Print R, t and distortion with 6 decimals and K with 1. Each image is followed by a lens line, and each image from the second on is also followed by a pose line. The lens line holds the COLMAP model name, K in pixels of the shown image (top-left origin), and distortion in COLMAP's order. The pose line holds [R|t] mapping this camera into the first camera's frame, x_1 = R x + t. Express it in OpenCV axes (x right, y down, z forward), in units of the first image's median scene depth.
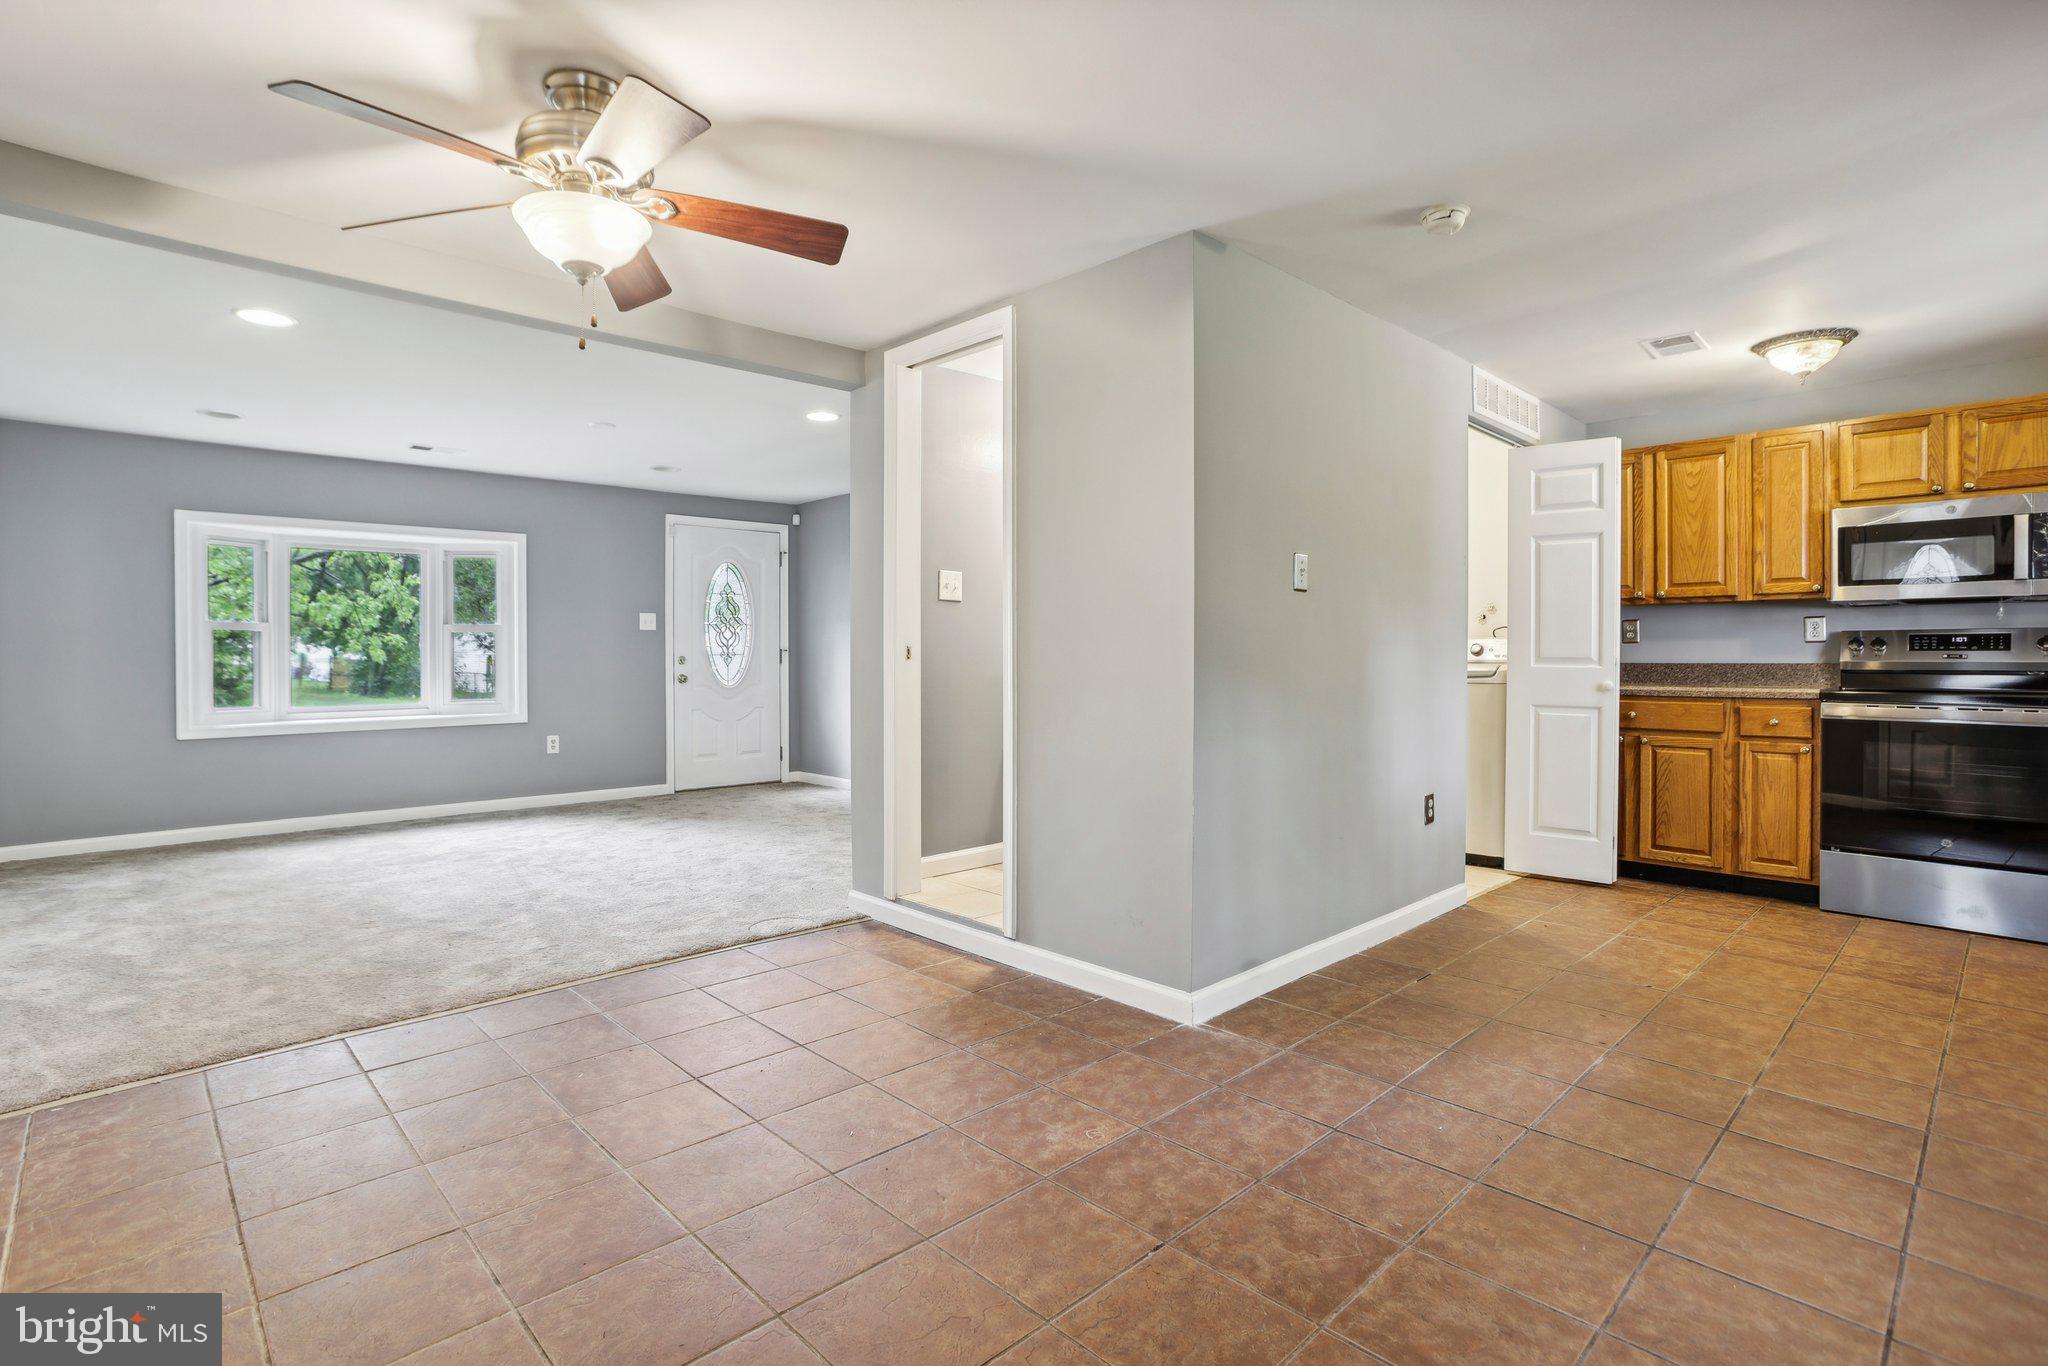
lens RADIAL K [[977.4, 0, 1016.6], [0, 977.4, 664.3], [0, 0, 1]] dist [-0.035197, 0.016878]
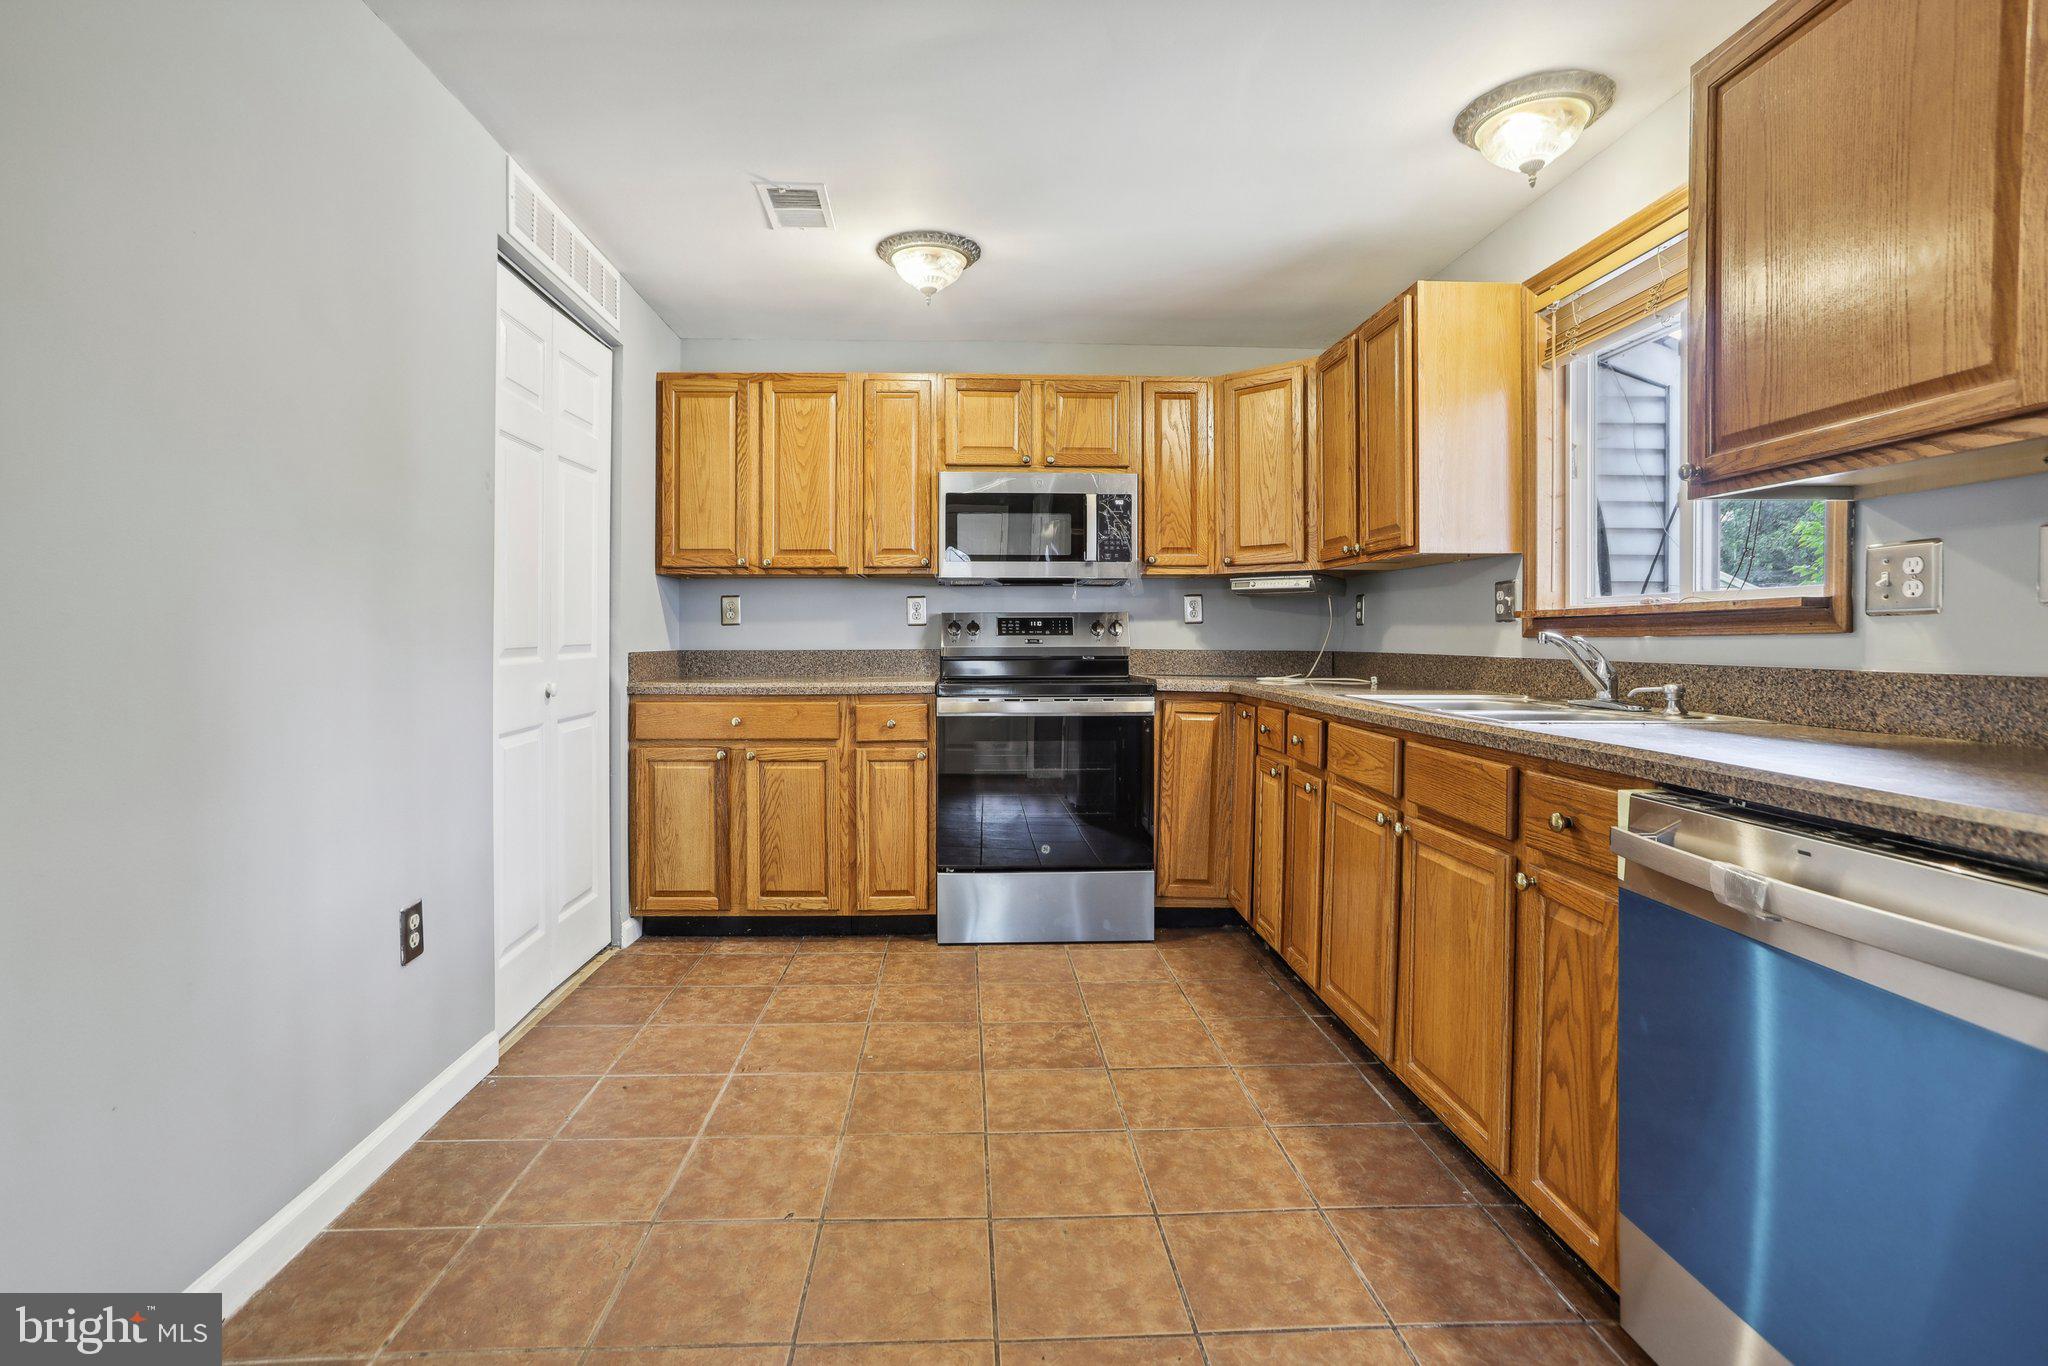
lens RADIAL K [[977.4, 0, 997.9], [0, 977.4, 631.8], [0, 0, 1]] dist [-0.035197, 0.016878]
pose [[0.659577, 0.004011, 0.751627, 0.233401], [0.006470, 0.999918, -0.011014, -0.007612], [-0.751609, 0.012128, 0.659497, 0.400052]]
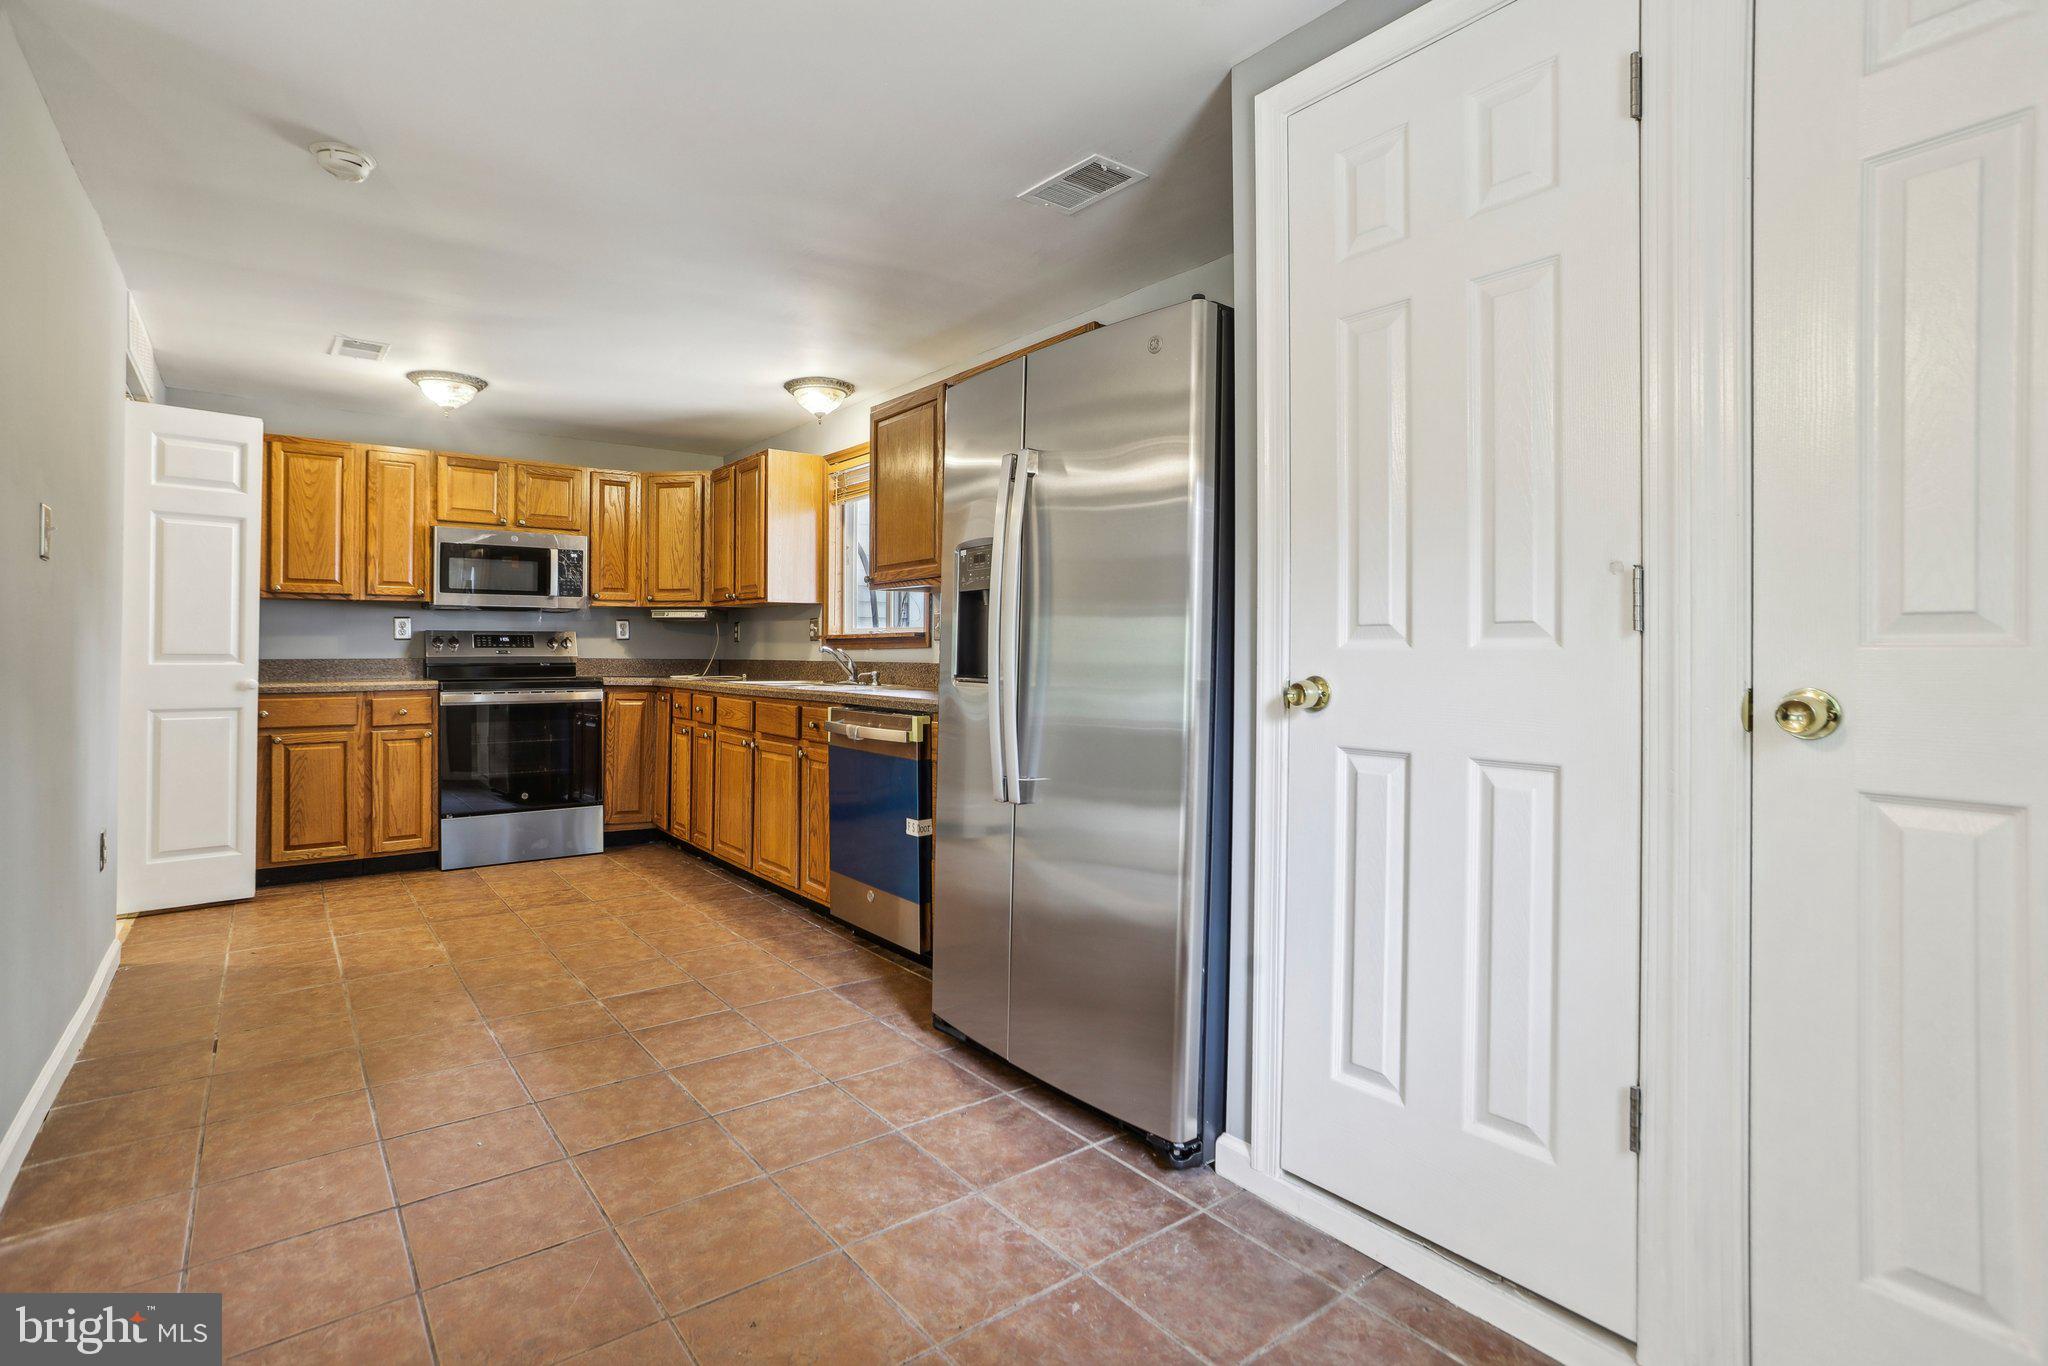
lens RADIAL K [[977.4, 0, 986.6], [0, 977.4, 653.5], [0, 0, 1]] dist [-0.035197, 0.016878]
pose [[0.119330, -0.001100, 0.992854, -0.245221], [0.007123, 0.999975, 0.000252, -0.002605], [-0.992829, 0.007042, 0.119335, 0.206622]]
